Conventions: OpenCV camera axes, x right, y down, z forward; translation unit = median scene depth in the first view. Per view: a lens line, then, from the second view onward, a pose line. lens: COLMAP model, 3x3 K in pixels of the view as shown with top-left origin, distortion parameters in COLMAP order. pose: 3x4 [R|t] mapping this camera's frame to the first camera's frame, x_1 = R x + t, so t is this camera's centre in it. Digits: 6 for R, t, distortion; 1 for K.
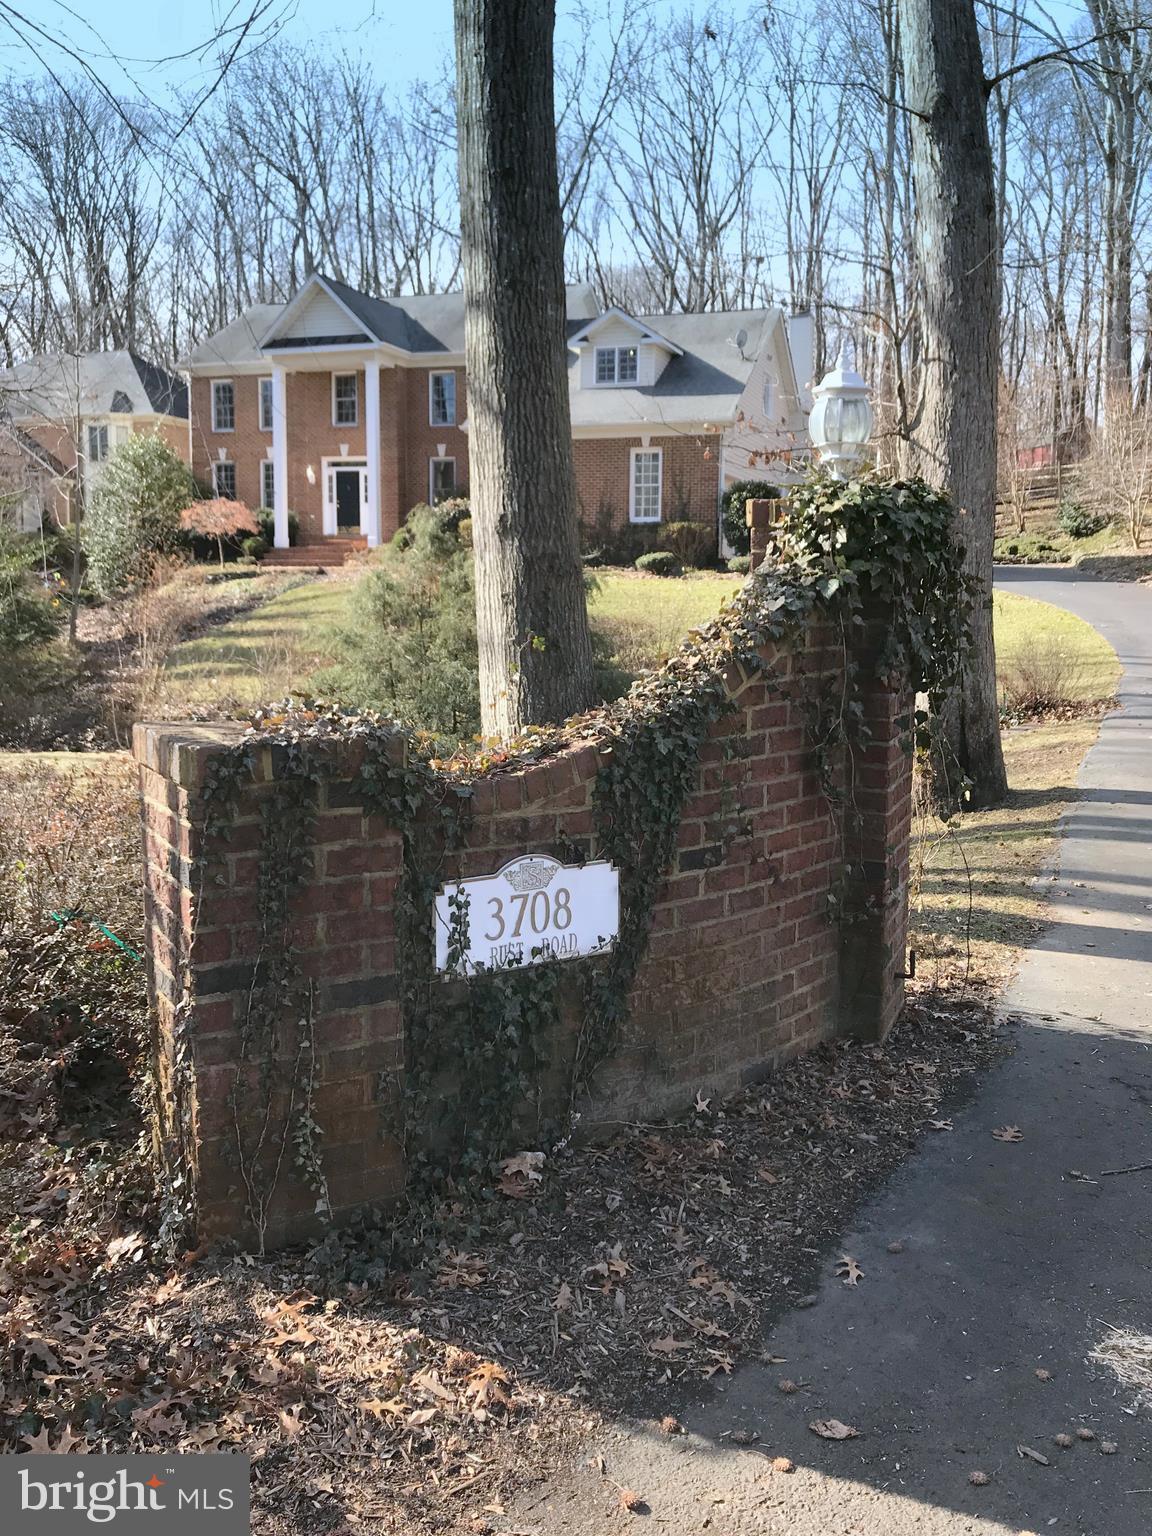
lens RADIAL K [[1261.3, 0, 578.5], [0, 1261.3, 746.8], [0, 0, 1]] dist [-0.003913, -0.001396]
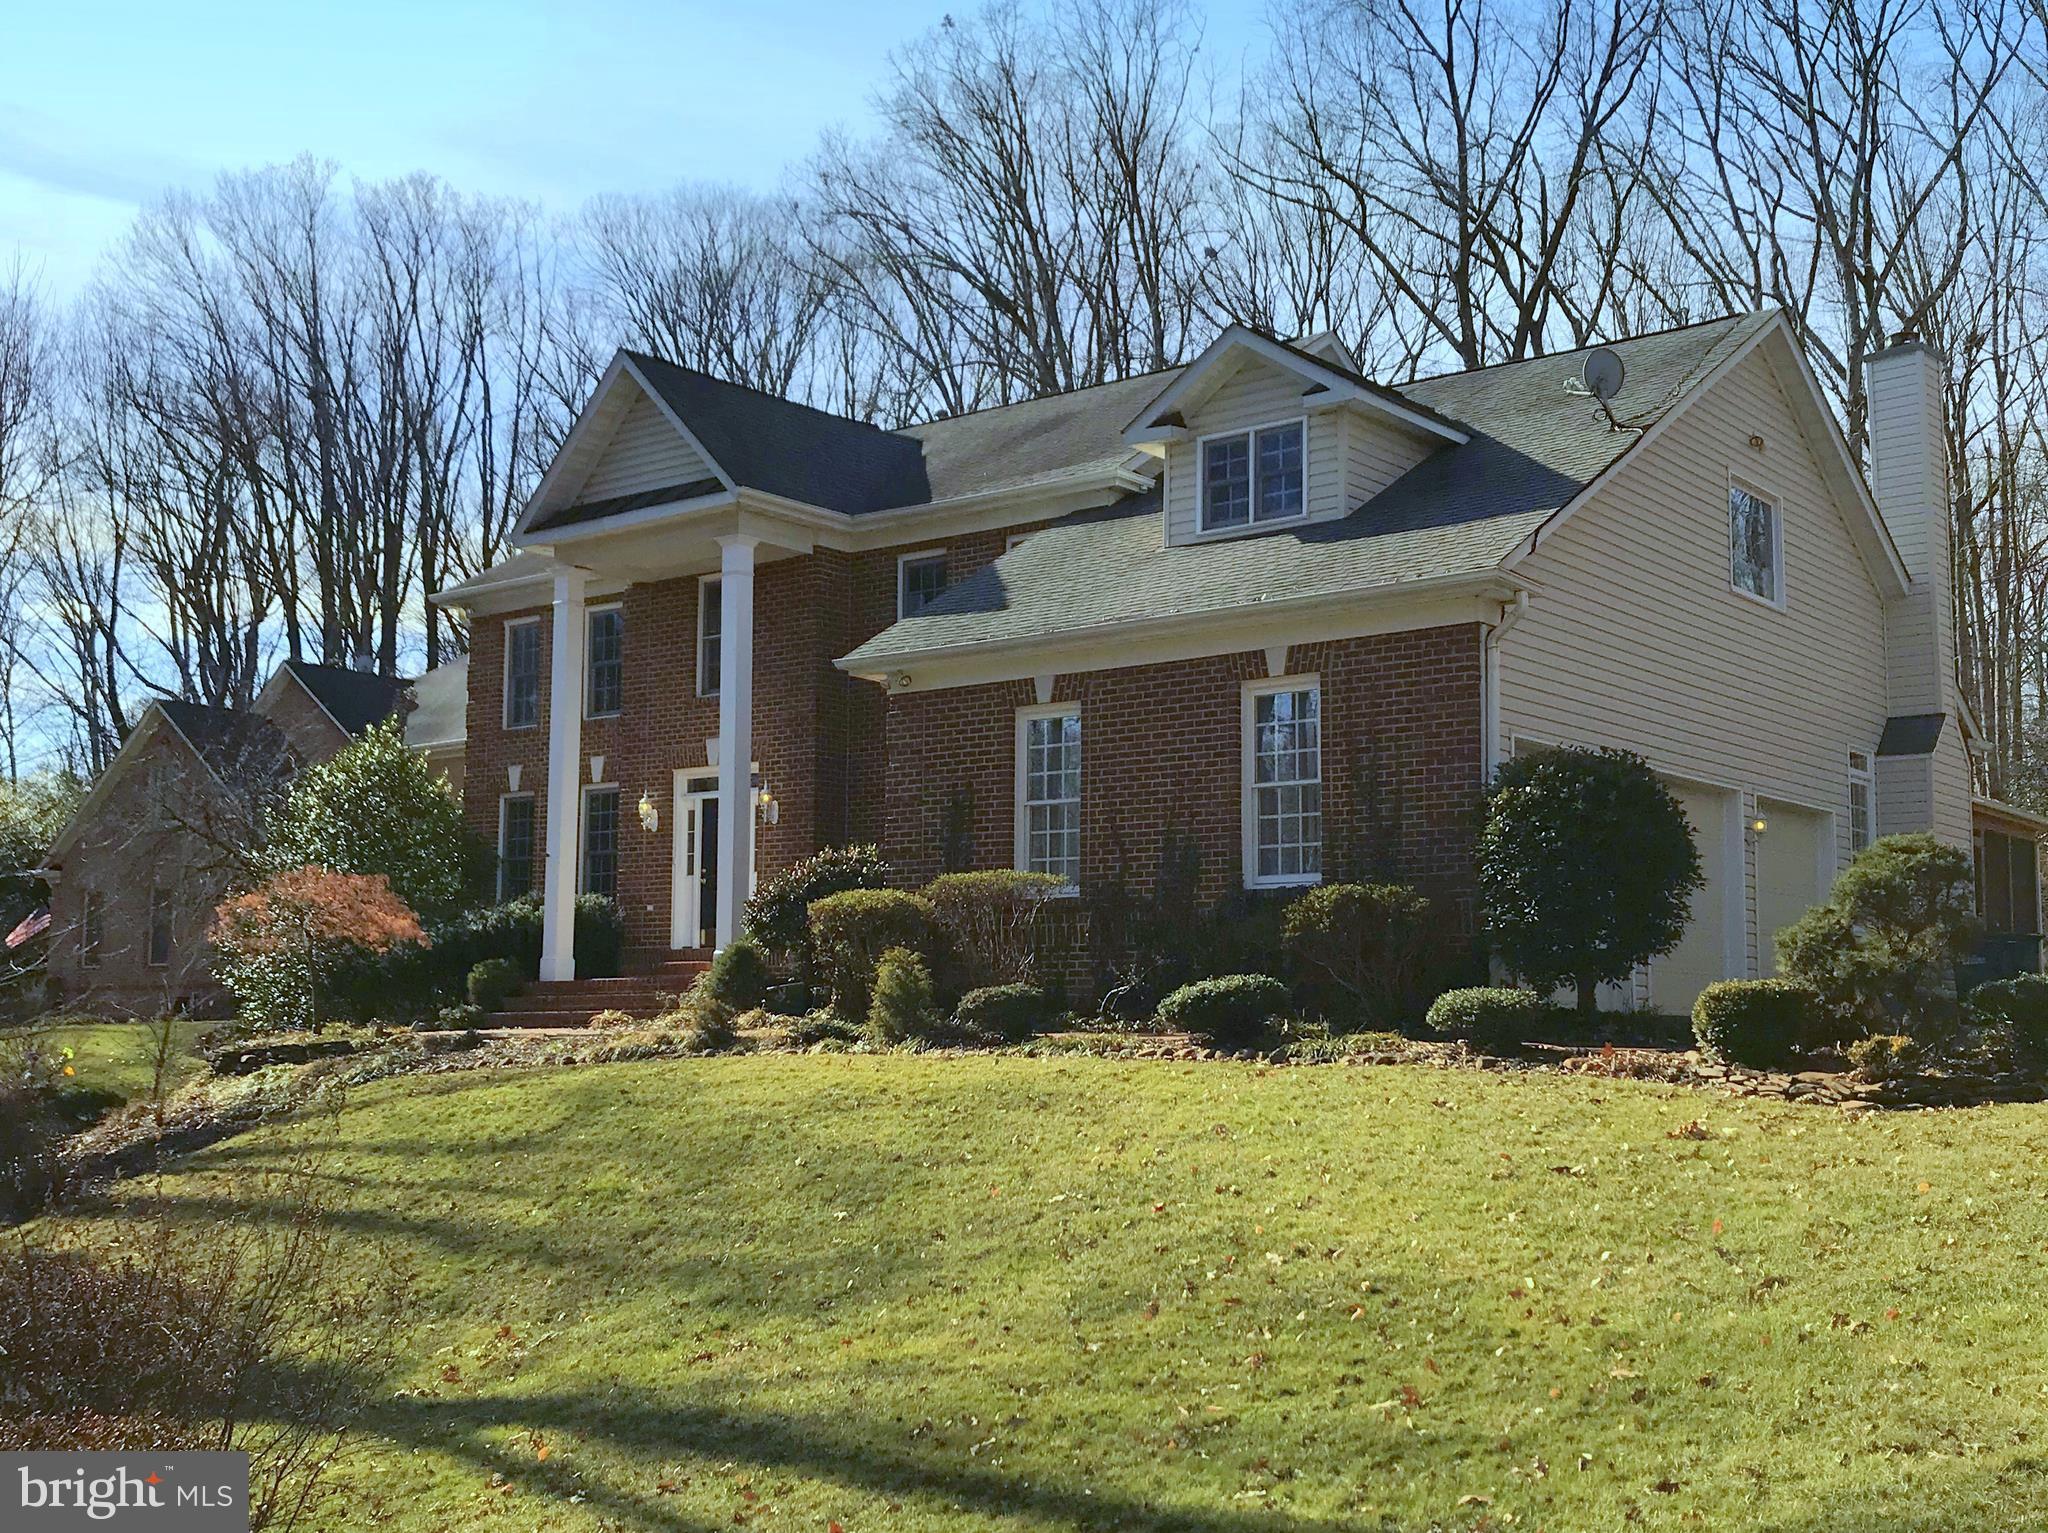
lens RADIAL K [[2220.2, 0, 1024.0], [0, 2220.2, 766.5], [0, 0, 1]] dist [0.004449, -0.011305]
pose [[0.936698, -0.050908, -0.346418, 0.179833], [-0.037435, 0.969142, -0.243644, -0.055671], [0.348132, 0.241189, 0.905887, 0.385242]]
